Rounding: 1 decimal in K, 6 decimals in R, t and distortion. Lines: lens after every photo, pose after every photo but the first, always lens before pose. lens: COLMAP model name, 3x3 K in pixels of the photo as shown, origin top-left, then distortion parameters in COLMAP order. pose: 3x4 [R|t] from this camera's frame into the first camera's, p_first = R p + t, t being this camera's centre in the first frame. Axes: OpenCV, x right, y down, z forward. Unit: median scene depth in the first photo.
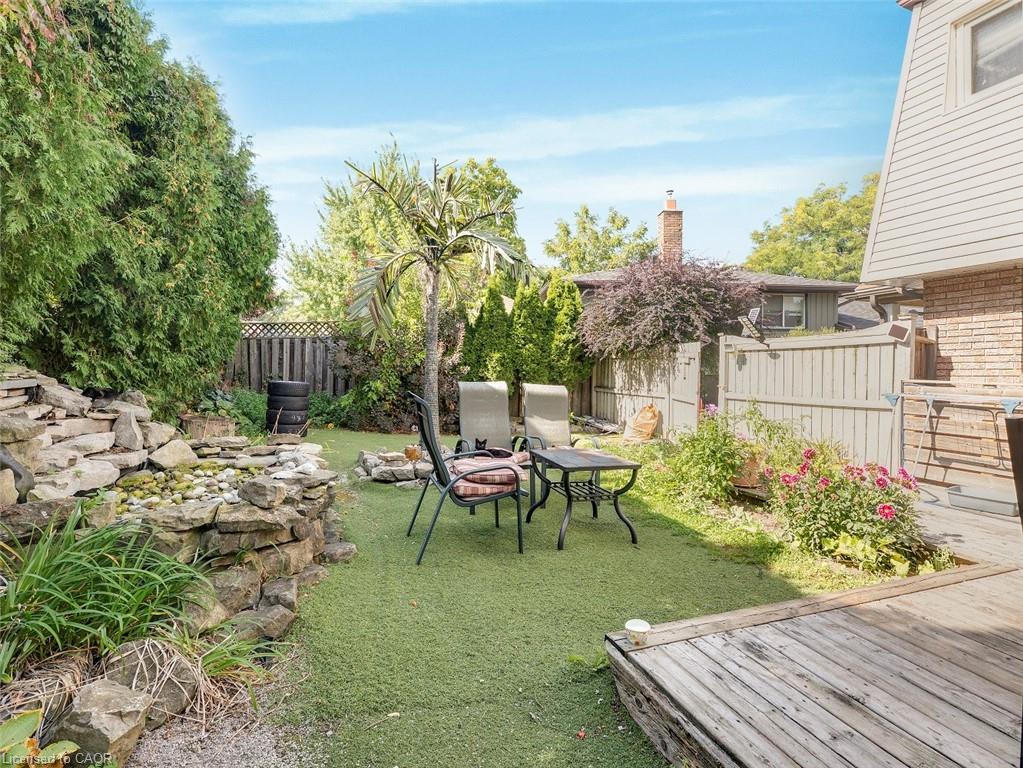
lens RADIAL K [[493.6, 0, 511.5], [0, 493.6, 388.5], [0, 0, 1]] dist [0.000537, -0.000152]
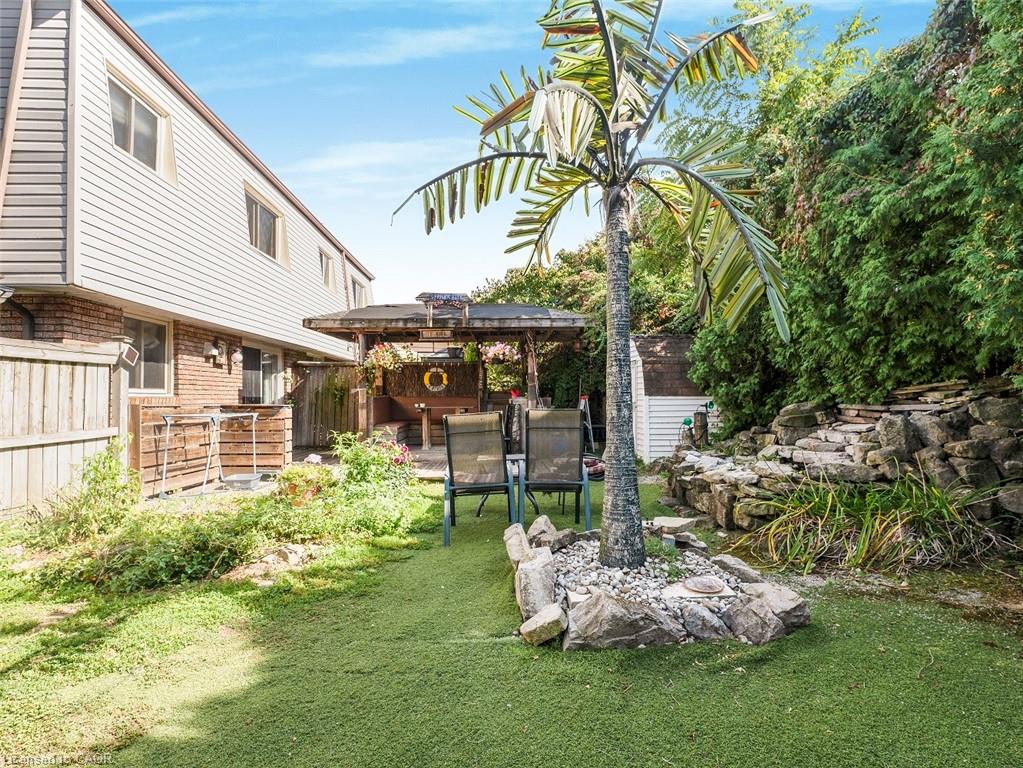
lens RADIAL K [[493.6, 0, 511.5], [0, 493.6, 388.5], [0, 0, 1]] dist [0.000537, -0.000152]
pose [[-0.941506, 0.005951, 0.336945, -0.197088], [0.010873, 0.999860, 0.012723, -0.040936], [-0.336822, 0.015643, -0.941438, 1.292337]]
